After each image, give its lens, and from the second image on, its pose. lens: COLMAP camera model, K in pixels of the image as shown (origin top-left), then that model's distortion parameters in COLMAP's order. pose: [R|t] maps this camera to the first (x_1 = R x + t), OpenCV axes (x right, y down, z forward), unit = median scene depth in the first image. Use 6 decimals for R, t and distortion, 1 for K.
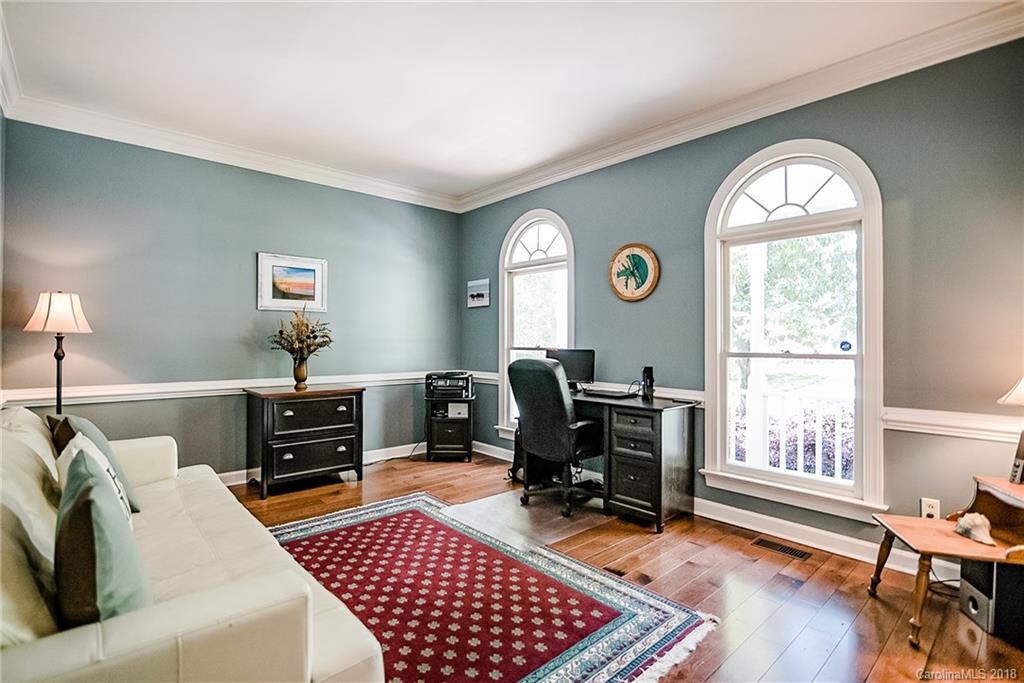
lens RADIAL K [[474.7, 0, 511.9], [0, 474.7, 322.8], [0, 0, 1]] dist [-0.000925, 0.000064]
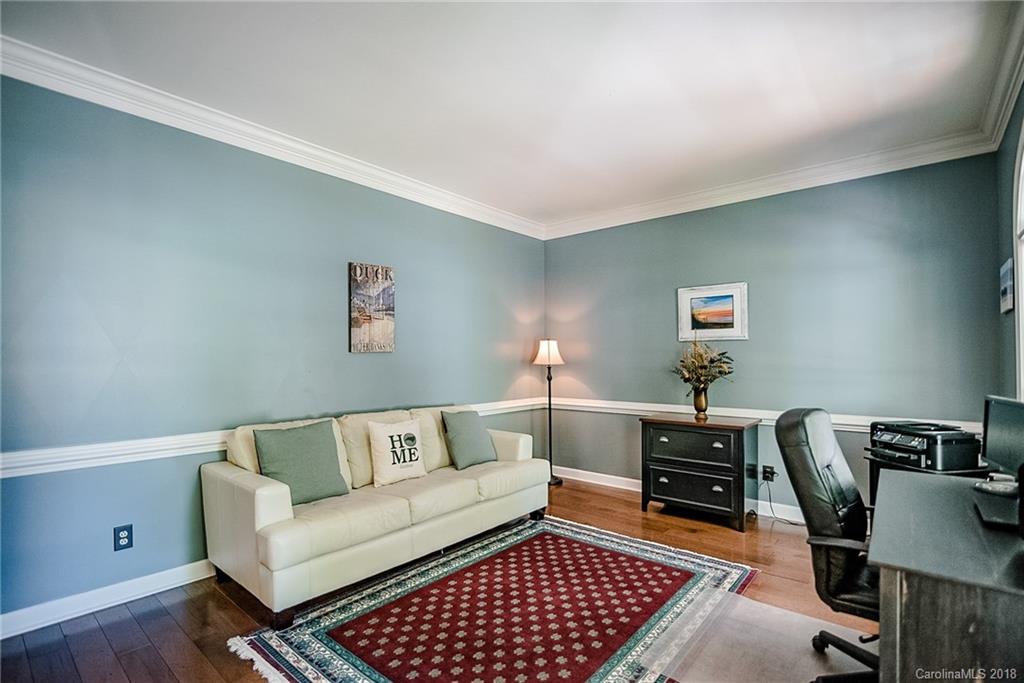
lens RADIAL K [[477.1, 0, 513.5], [0, 477.1, 341.8], [0, 0, 1]] dist [-0.010802, -0.000342]
pose [[0.158203, -0.040208, -0.986588, 0.605480], [0.038556, 0.998660, -0.034518, -0.004555], [0.986654, -0.032578, 0.159542, 0.562845]]
